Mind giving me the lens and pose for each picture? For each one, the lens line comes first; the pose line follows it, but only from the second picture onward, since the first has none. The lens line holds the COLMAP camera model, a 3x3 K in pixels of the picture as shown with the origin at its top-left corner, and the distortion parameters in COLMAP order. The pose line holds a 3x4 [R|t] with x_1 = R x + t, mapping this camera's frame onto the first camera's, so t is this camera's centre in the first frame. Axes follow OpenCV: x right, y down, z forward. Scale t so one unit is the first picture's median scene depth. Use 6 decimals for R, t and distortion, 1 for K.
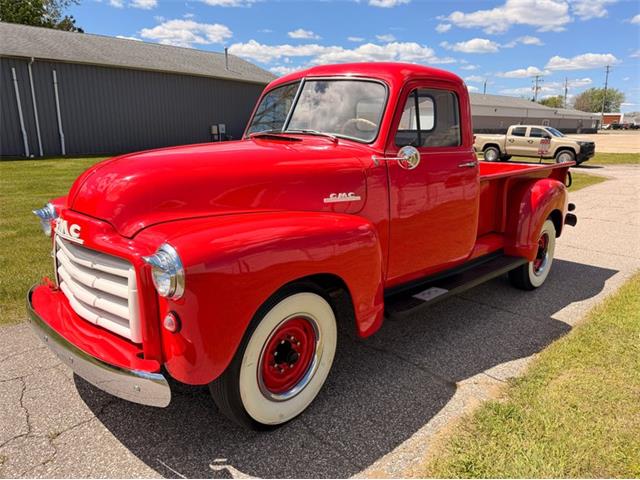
lens RADIAL K [[458.6, 0, 337.0], [0, 458.6, 232.3], [0, 0, 1]] dist [0.008564, -0.007633]
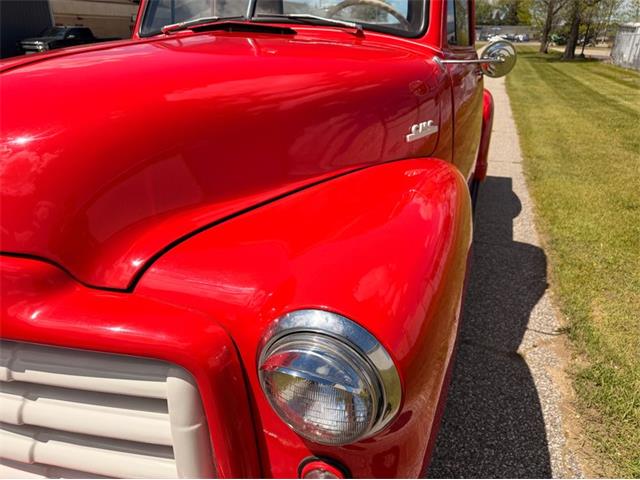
lens RADIAL K [[458.6, 0, 325.2], [0, 458.6, 241.3], [0, 0, 1]] dist [0.008564, -0.007633]
pose [[0.915359, -0.175414, 0.362420, -0.384543], [0.105748, 0.973249, 0.203972, -0.077076], [-0.388504, -0.148382, 0.909421, 0.533927]]
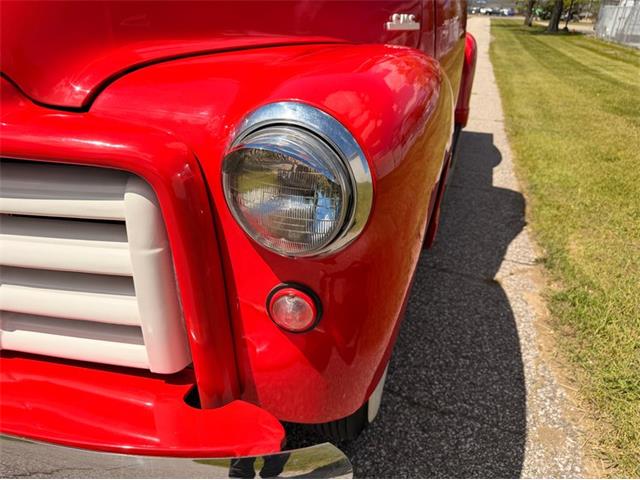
lens RADIAL K [[458.6, 0, 321.0], [0, 458.6, 237.1], [0, 0, 1]] dist [0.008564, -0.007633]
pose [[0.904974, -0.185859, 0.382725, -0.390402], [0.090414, 0.963004, 0.253866, 0.030555], [-0.415749, -0.195139, 0.888298, 0.529505]]
